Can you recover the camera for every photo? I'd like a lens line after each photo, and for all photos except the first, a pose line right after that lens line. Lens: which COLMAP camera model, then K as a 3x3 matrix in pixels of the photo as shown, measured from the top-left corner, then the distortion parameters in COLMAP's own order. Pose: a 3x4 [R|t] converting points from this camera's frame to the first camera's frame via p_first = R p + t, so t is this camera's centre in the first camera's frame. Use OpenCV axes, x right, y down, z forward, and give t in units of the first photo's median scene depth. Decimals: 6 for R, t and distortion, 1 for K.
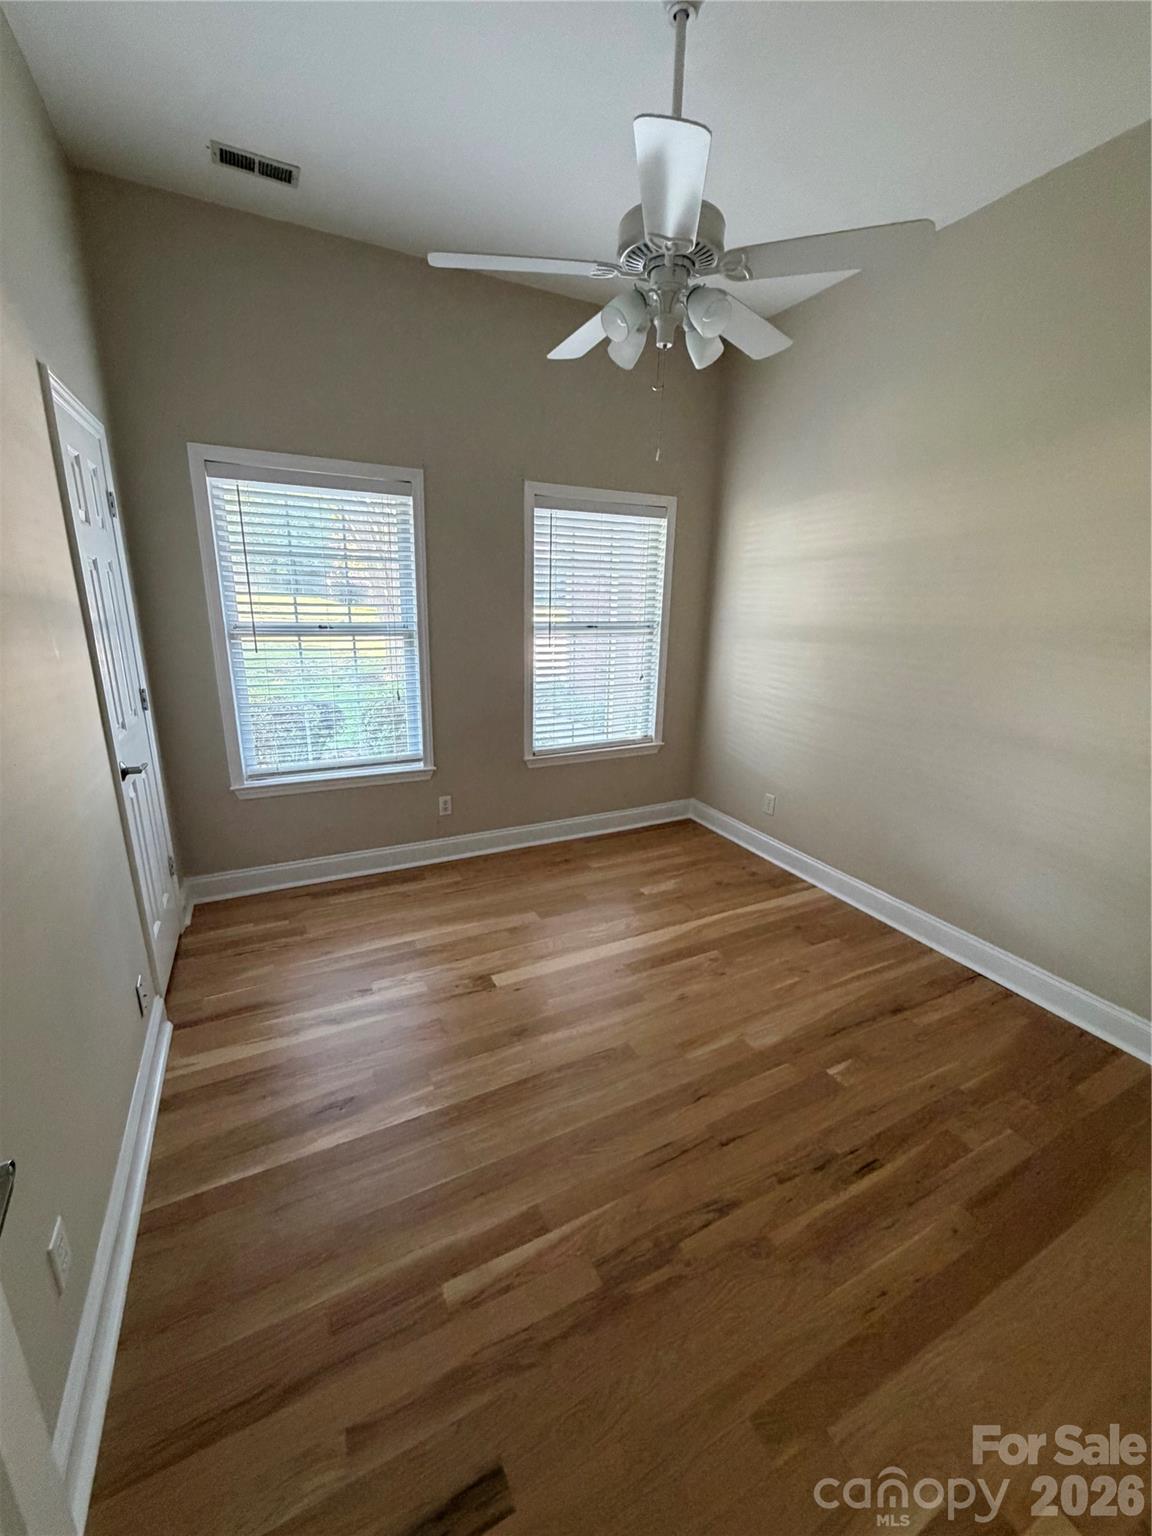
lens RADIAL K [[612.0, 0, 576.3], [0, 612.0, 764.1], [0, 0, 1]] dist [-0.000066, -0.000242]
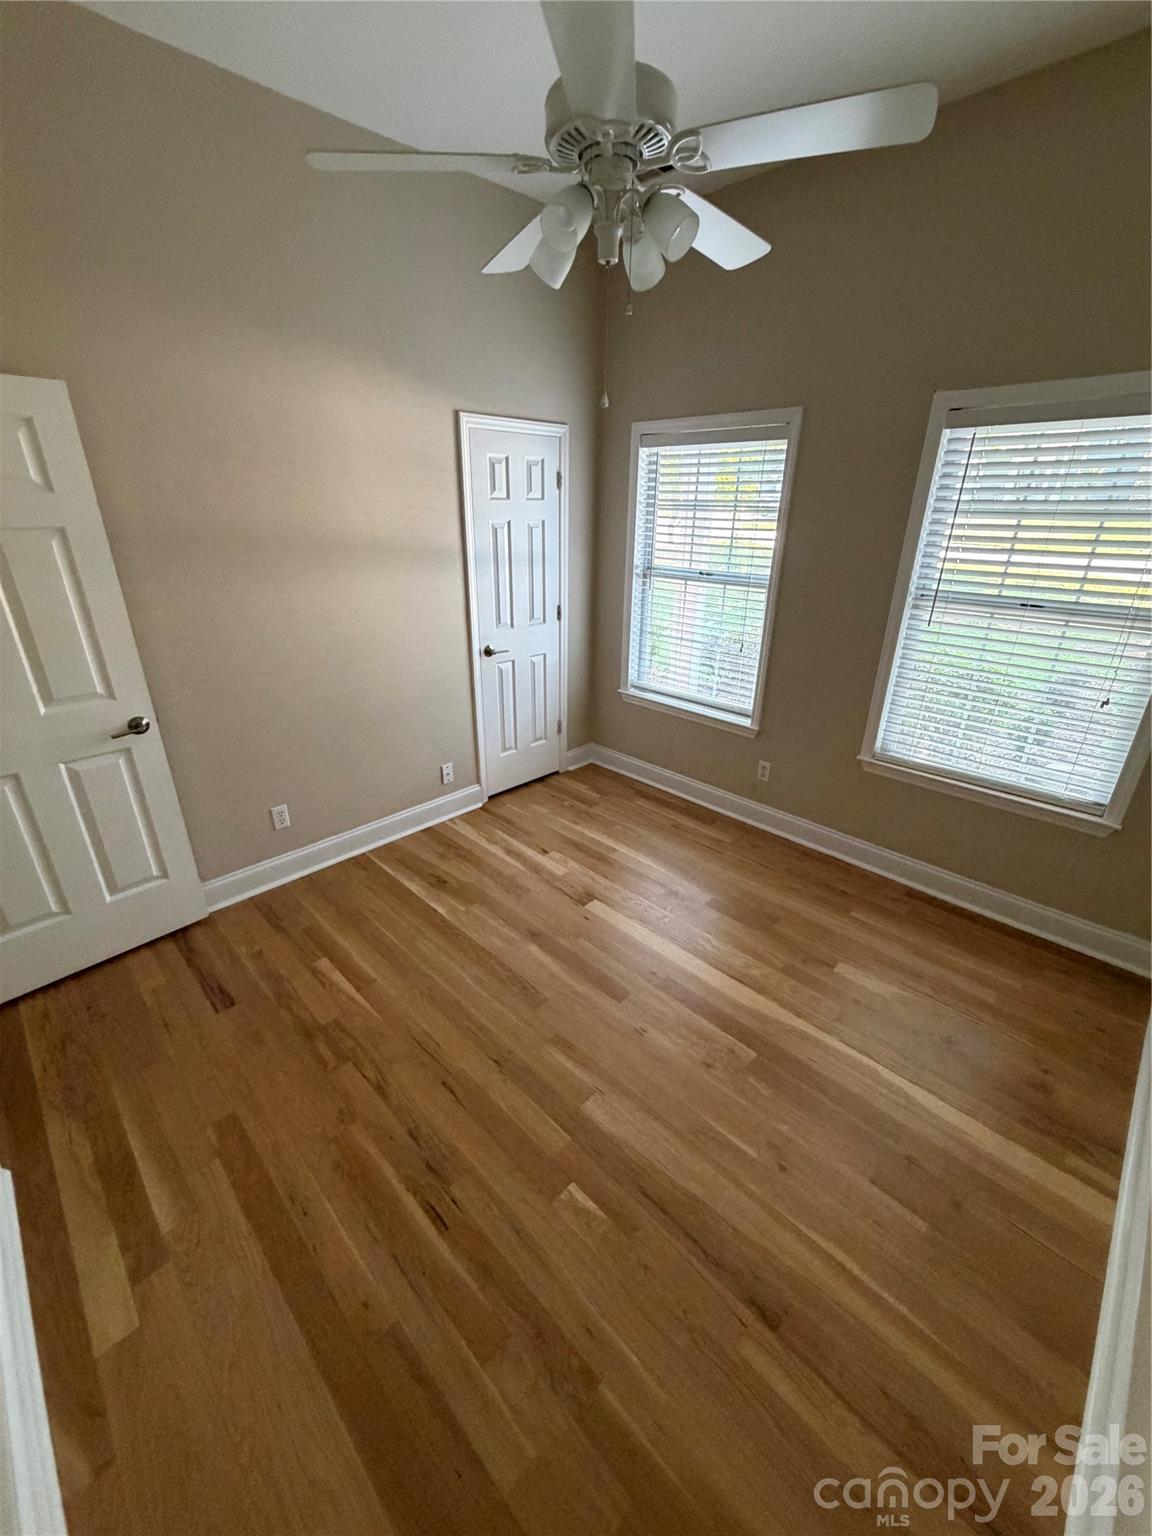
lens RADIAL K [[612.0, 0, 574.0], [0, 612.0, 764.0], [0, 0, 1]] dist [-0.000066, -0.000242]
pose [[0.307291, 0.353546, -0.883503, 0.791119], [-0.257803, 0.924634, 0.280339, -0.198789], [0.916029, 0.141624, 0.375277, 0.533513]]
